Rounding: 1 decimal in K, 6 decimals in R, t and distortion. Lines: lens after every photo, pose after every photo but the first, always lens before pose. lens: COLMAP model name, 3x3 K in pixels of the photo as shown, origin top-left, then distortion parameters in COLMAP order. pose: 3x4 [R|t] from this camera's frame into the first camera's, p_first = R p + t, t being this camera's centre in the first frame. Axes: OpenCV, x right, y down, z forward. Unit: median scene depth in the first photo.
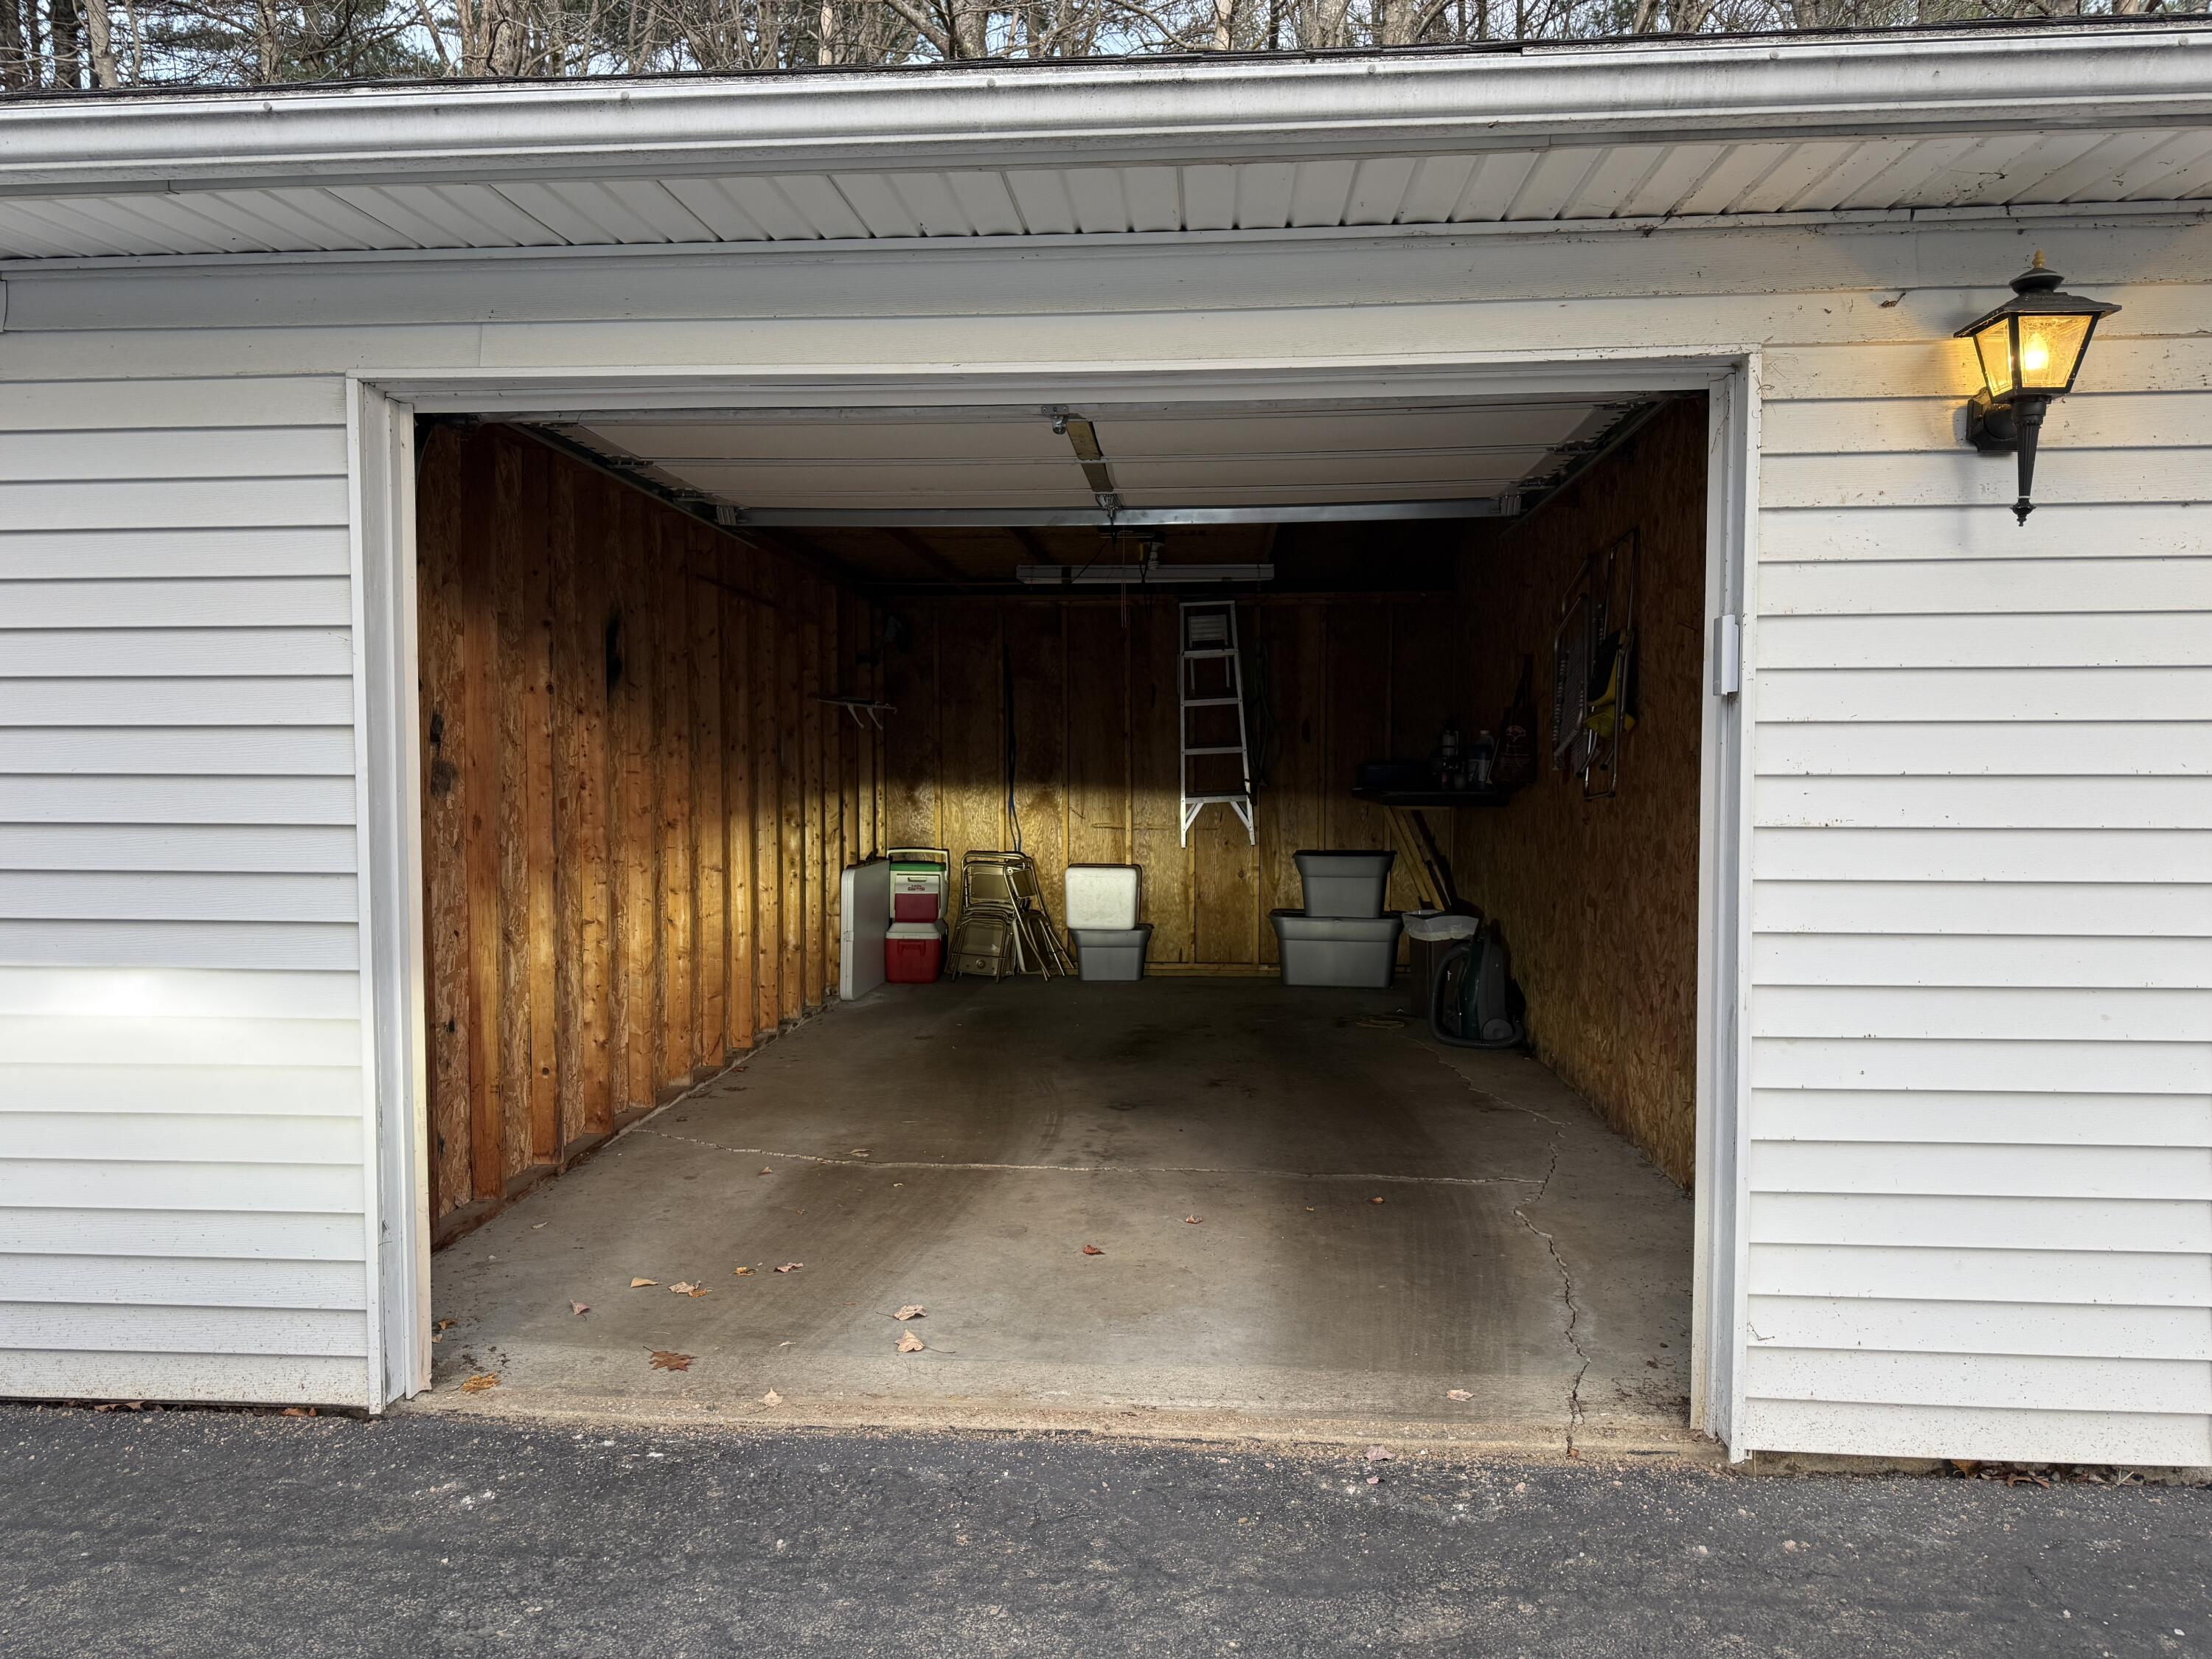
lens RADIAL K [[1553.9, 0, 1112.0], [0, 1553.9, 832.9], [0, 0, 1]] dist [0.116483, -0.176348]
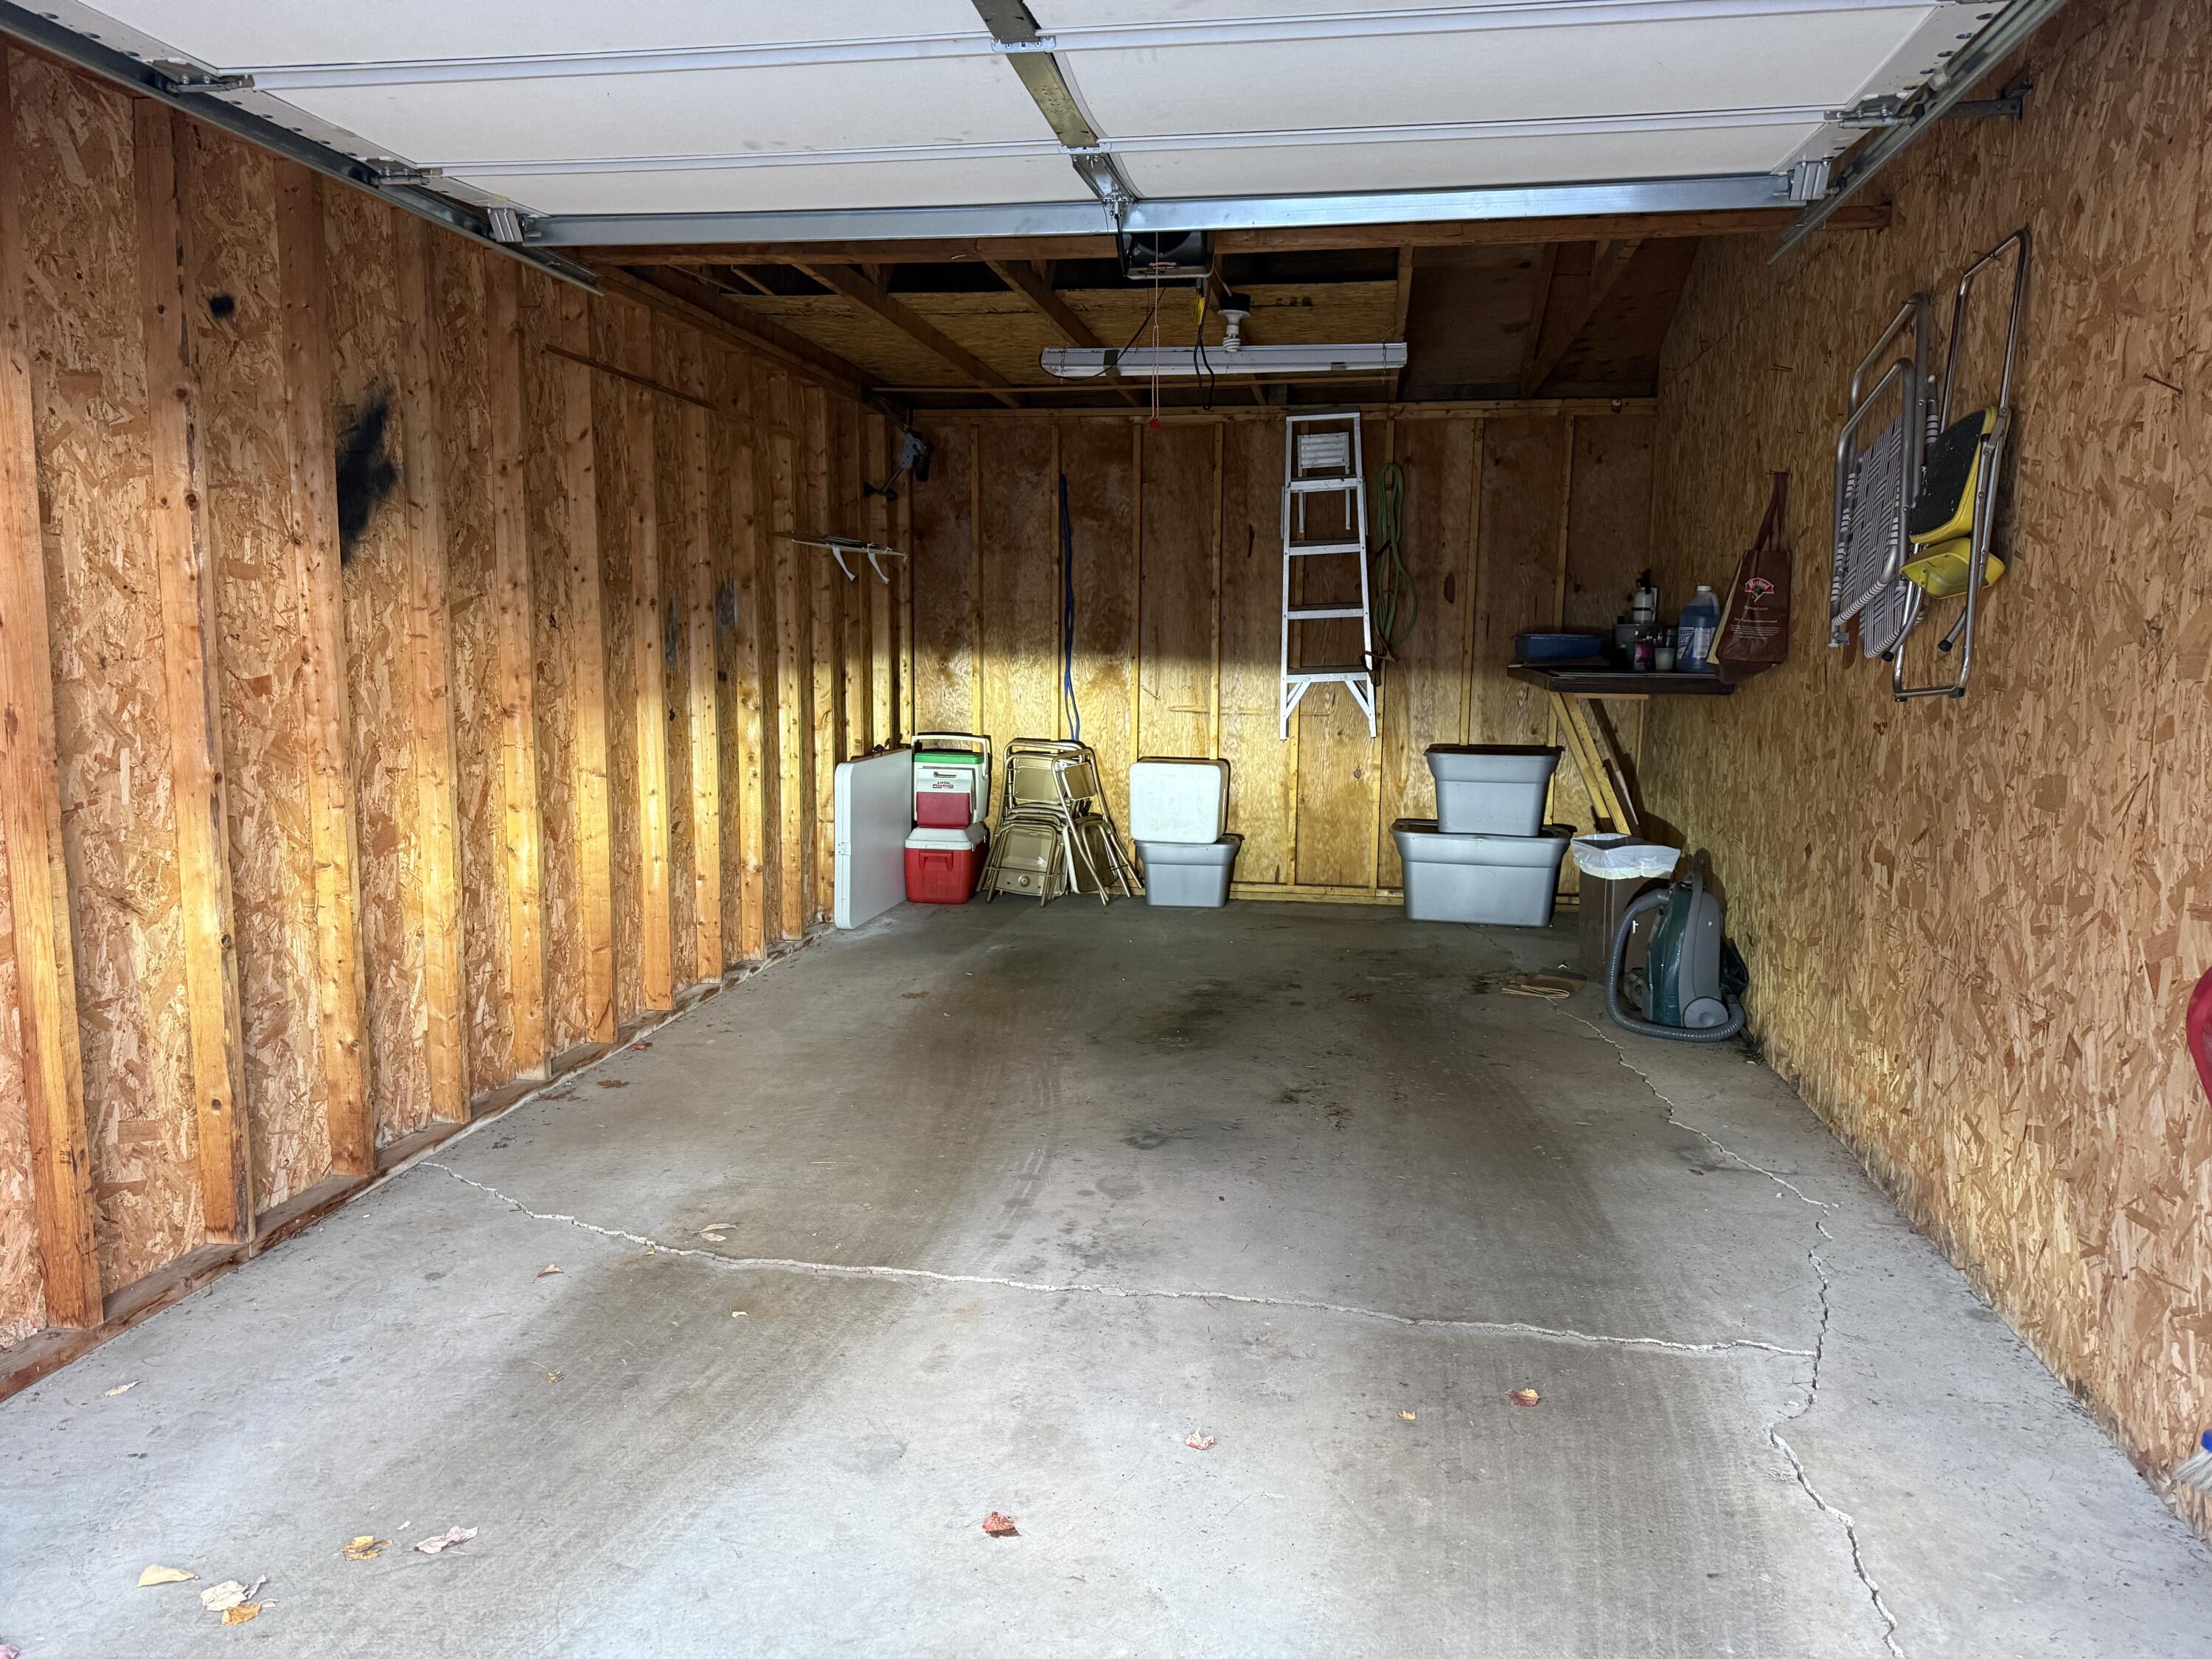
lens RADIAL K [[1553.9, 0, 1112.0], [0, 1553.9, 832.9], [0, 0, 1]] dist [0.116483, -0.176348]
pose [[0.995612, 0.021827, -0.090997, 0.049549], [-0.013764, 0.995998, 0.088312, -0.017353], [0.092561, -0.086672, 0.991928, 0.324152]]
